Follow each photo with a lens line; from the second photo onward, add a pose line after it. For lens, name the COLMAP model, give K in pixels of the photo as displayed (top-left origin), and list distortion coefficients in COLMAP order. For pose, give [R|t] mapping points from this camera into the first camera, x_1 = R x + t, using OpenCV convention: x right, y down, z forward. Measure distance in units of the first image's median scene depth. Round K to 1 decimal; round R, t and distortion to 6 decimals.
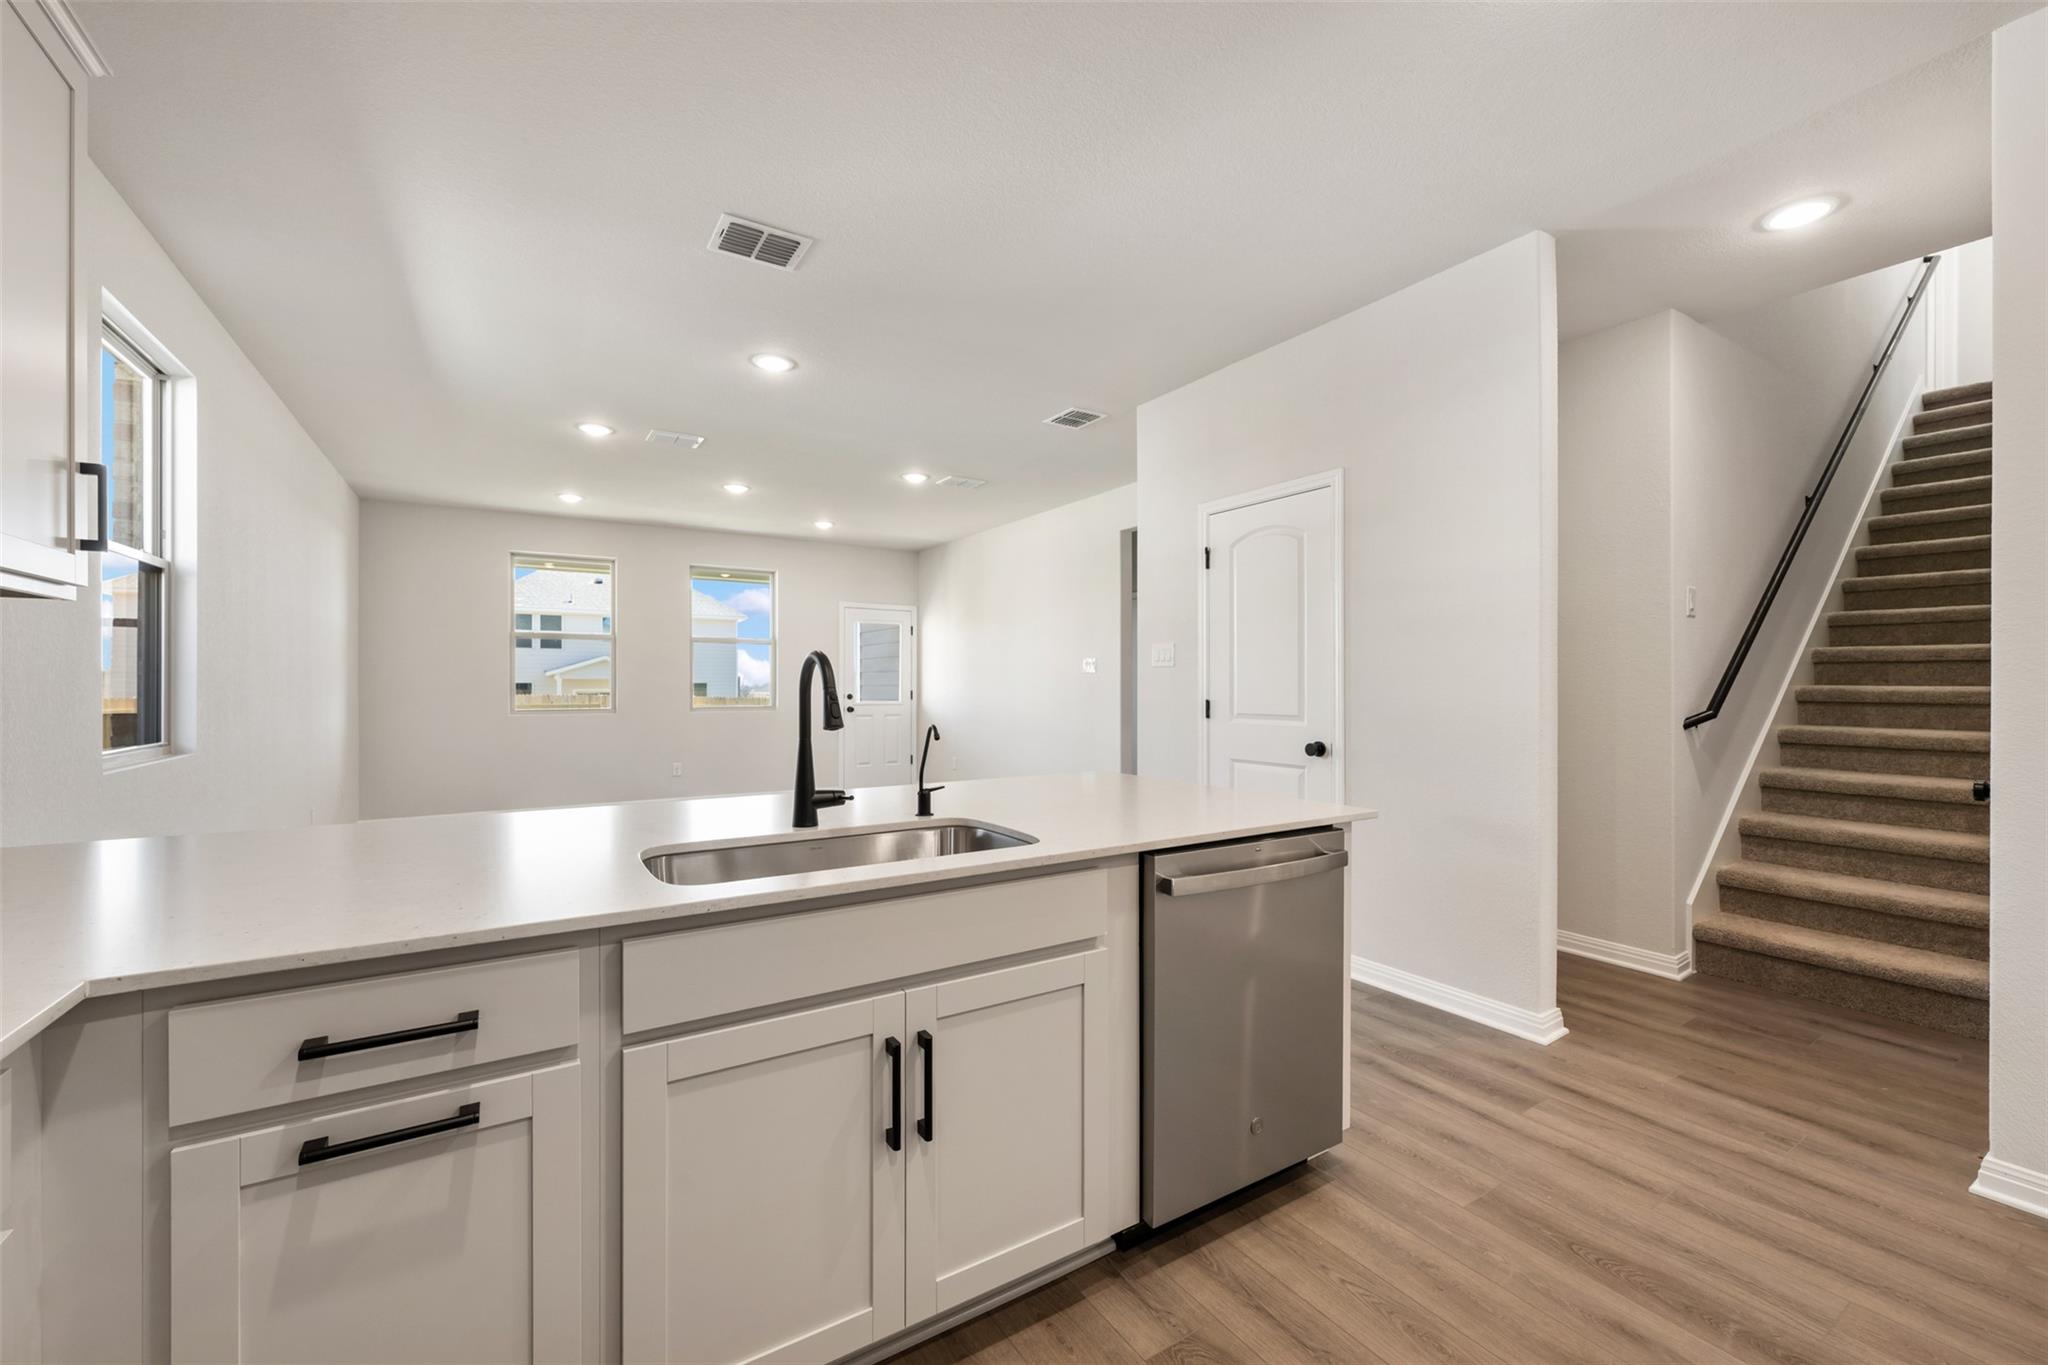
lens RADIAL K [[810.0, 0, 1020.1], [0, 810.0, 686.3], [0, 0, 1]] dist [-0.001129, 0.000442]
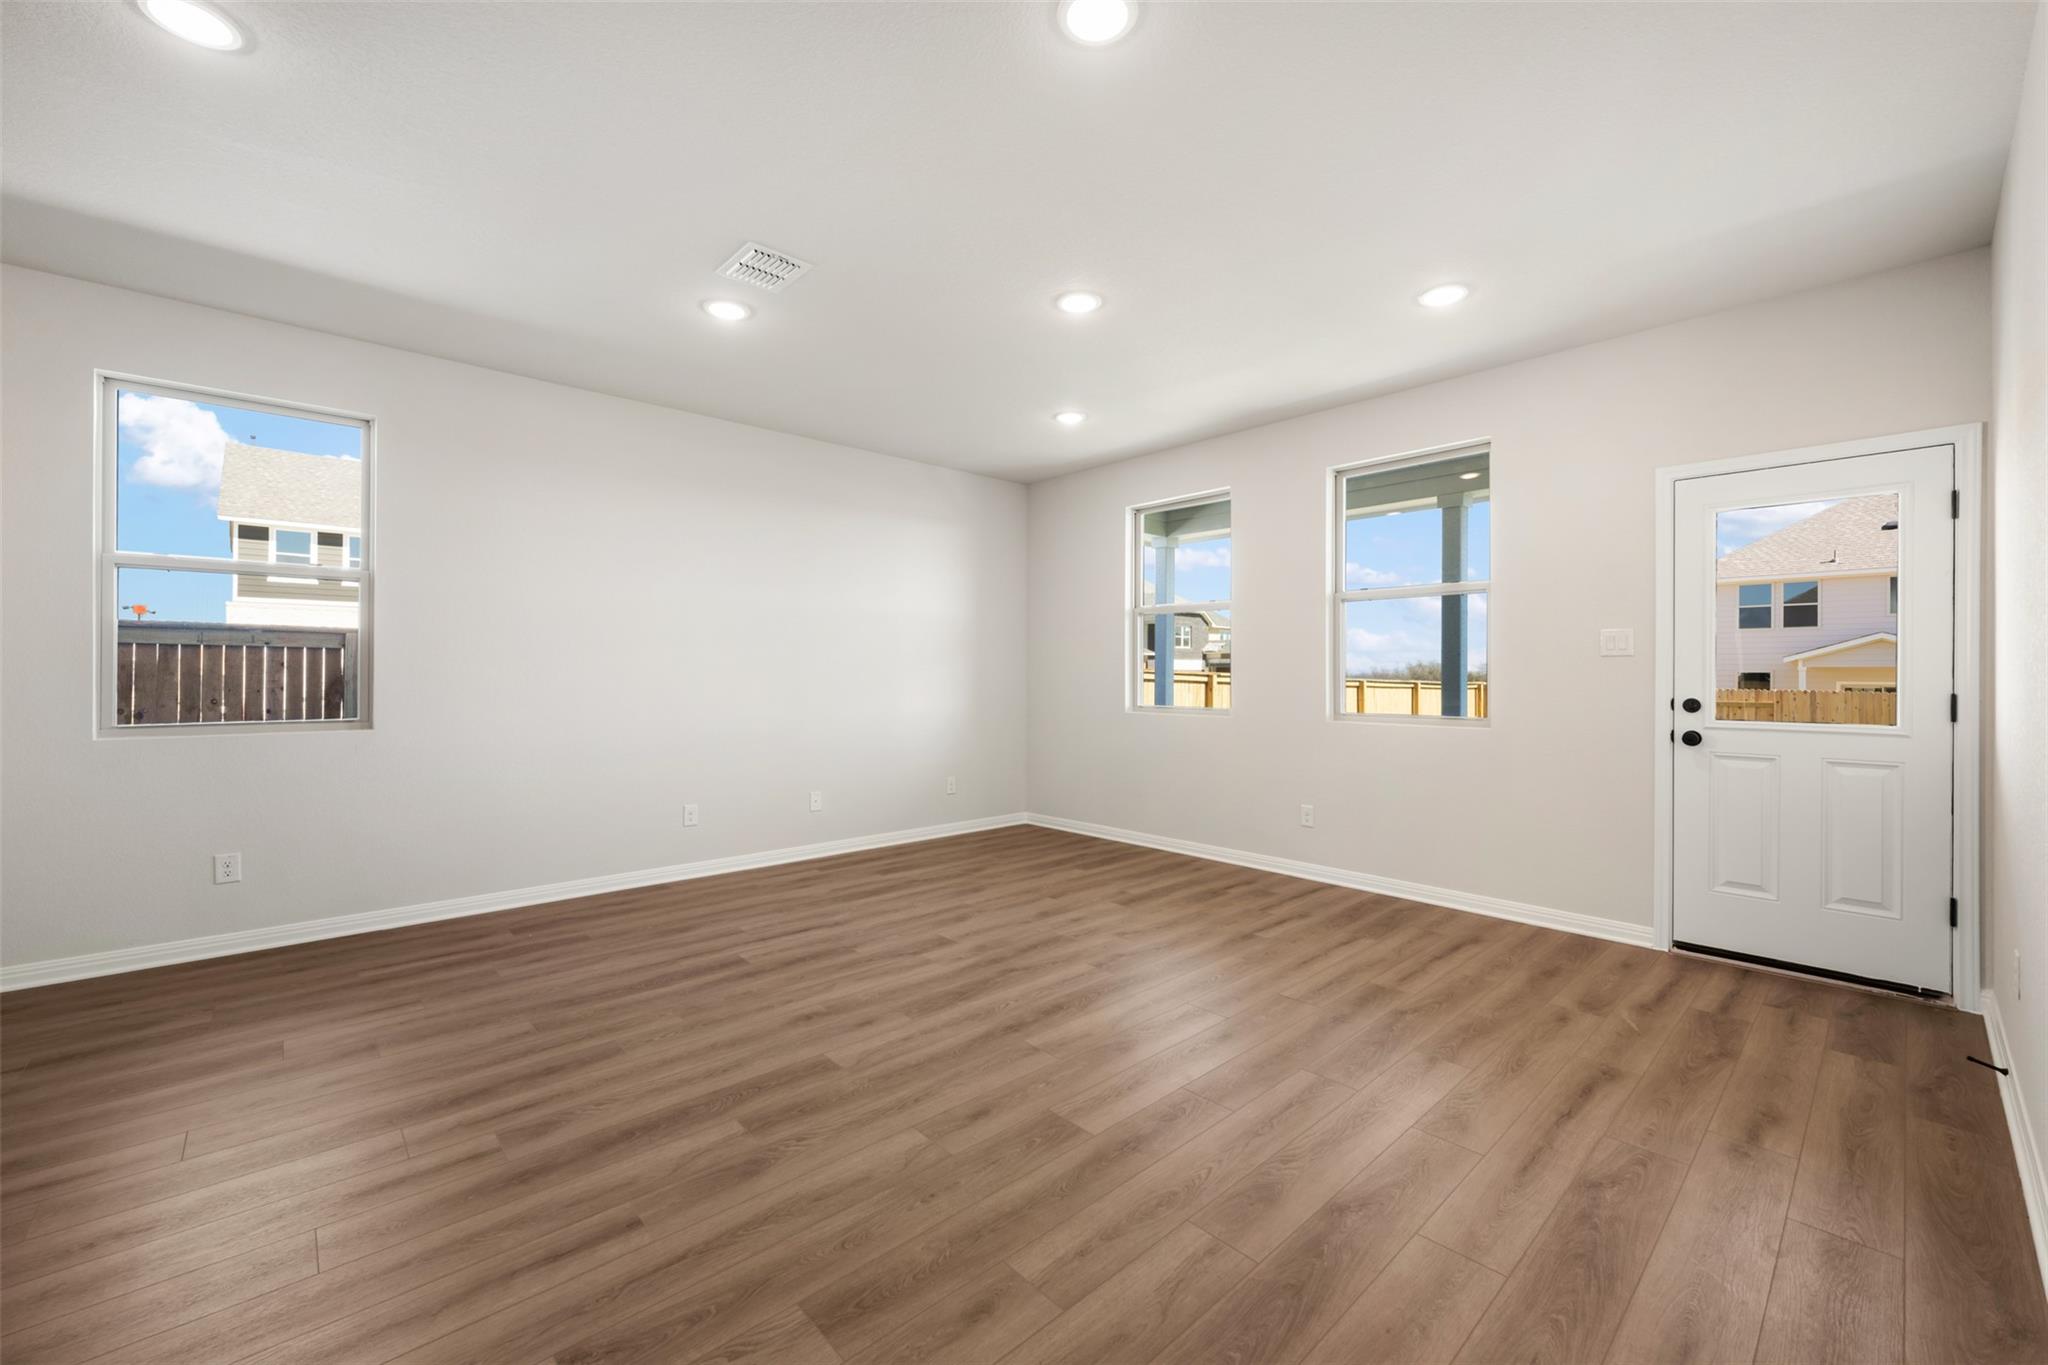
lens RADIAL K [[810.0, 0, 1022.6], [0, 810.0, 649.3], [0, 0, 1]] dist [-0.001129, 0.000442]
pose [[0.172890, -0.030064, -0.984482, 0.282721], [-0.003757, 0.999507, -0.031183, -0.002024], [0.984934, 0.009090, 0.172691, 1.462436]]
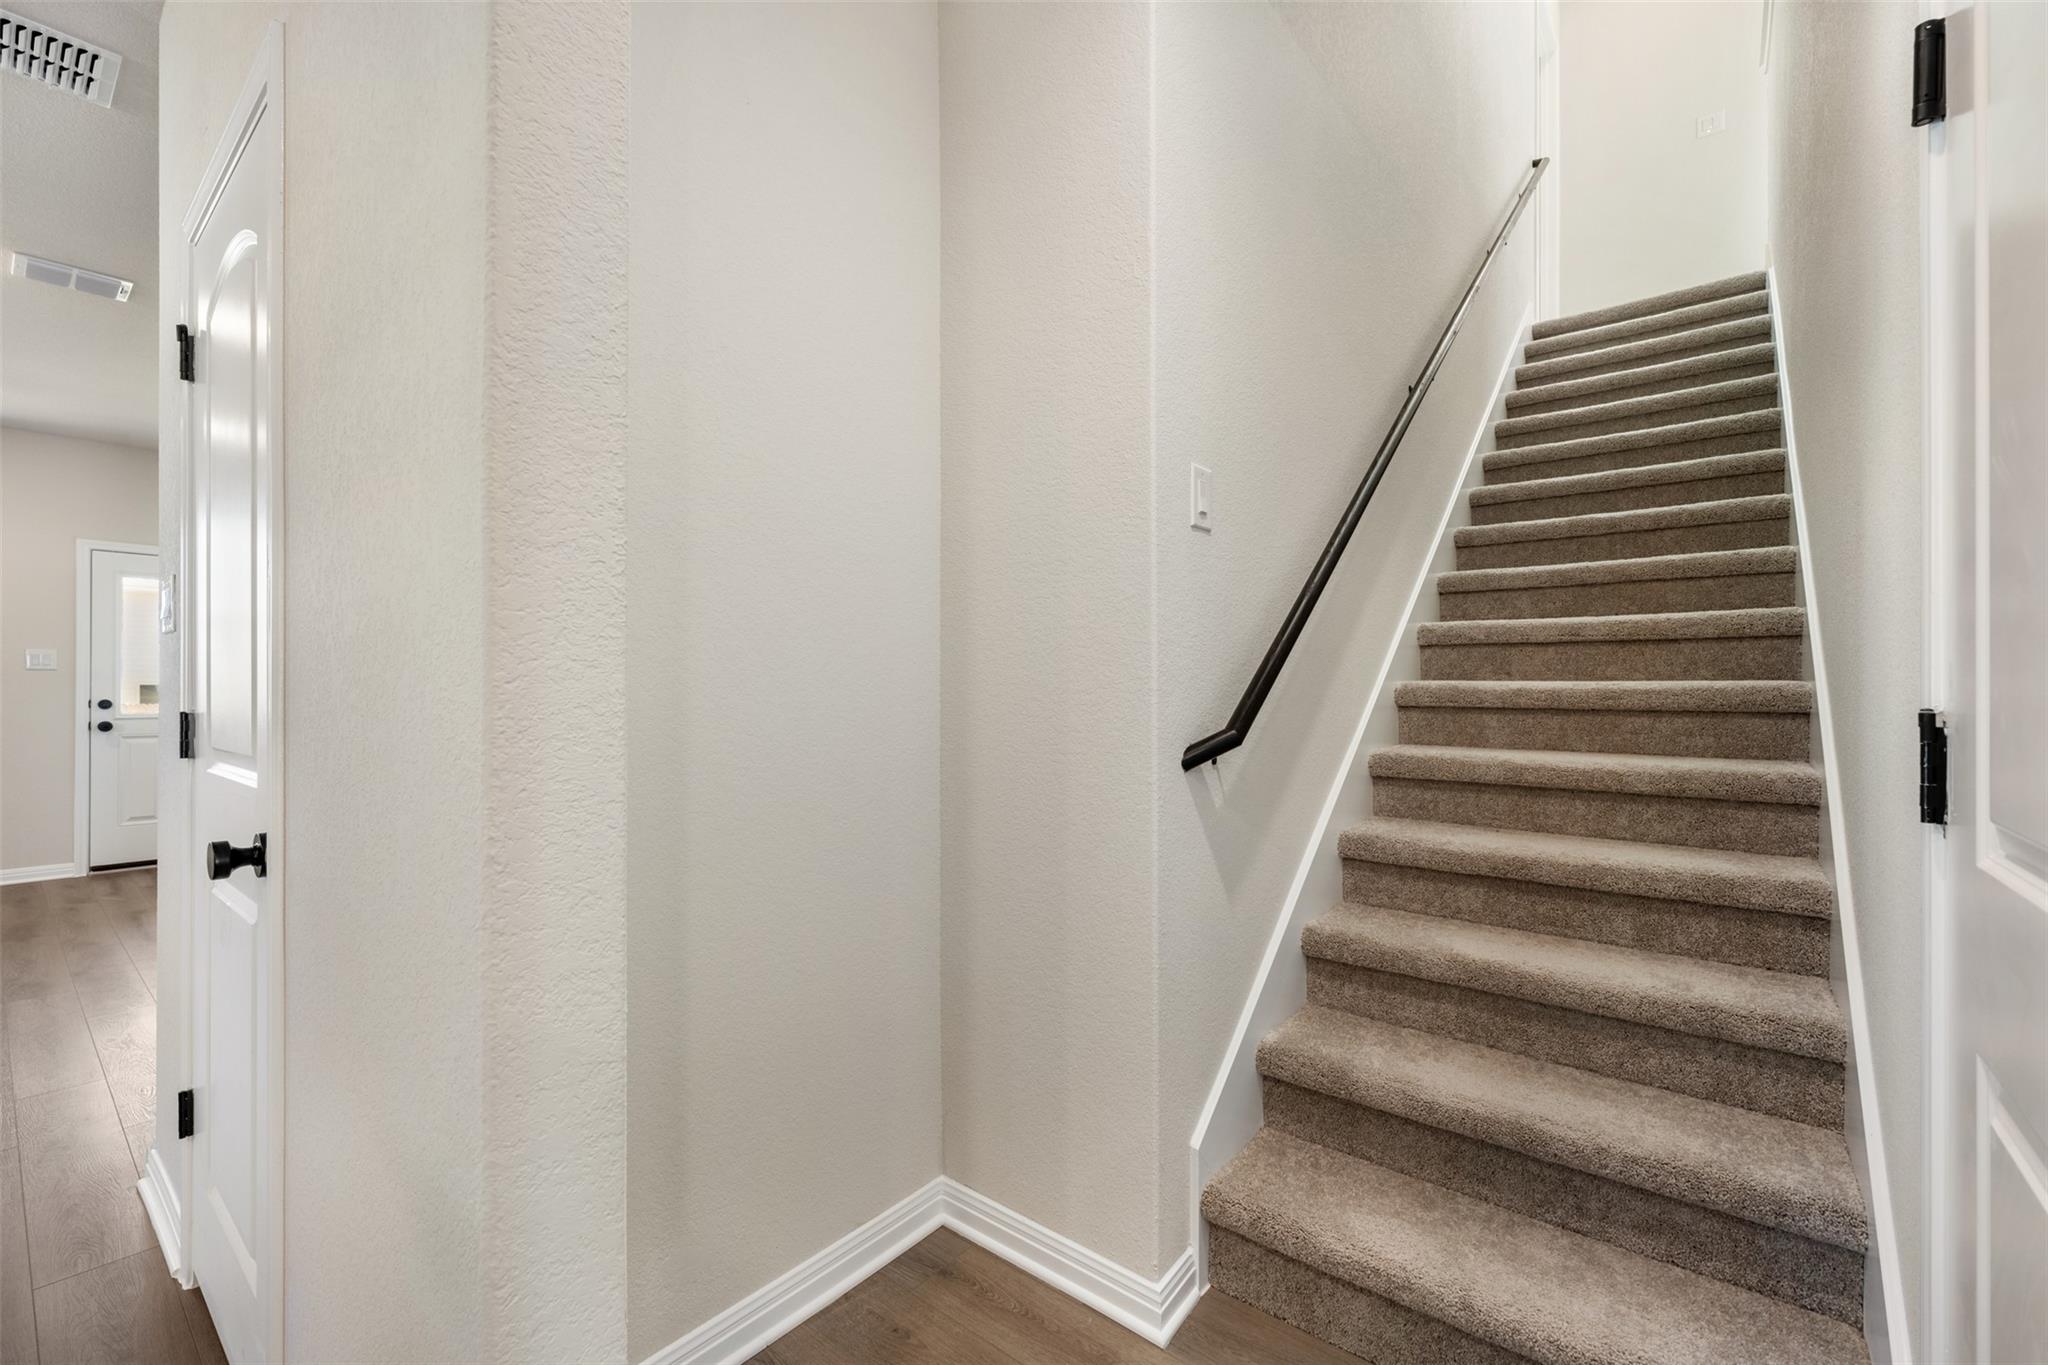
lens RADIAL K [[853.1, 0, 1026.1], [0, 853.1, 686.2], [0, 0, 1]] dist [-0.000853, 0.001097]
pose [[0.947431, 0.000838, 0.319958, 0.519549], [0.000609, 0.999990, -0.004423, 0.006508], [-0.319959, 0.004386, 0.947421, 0.509212]]
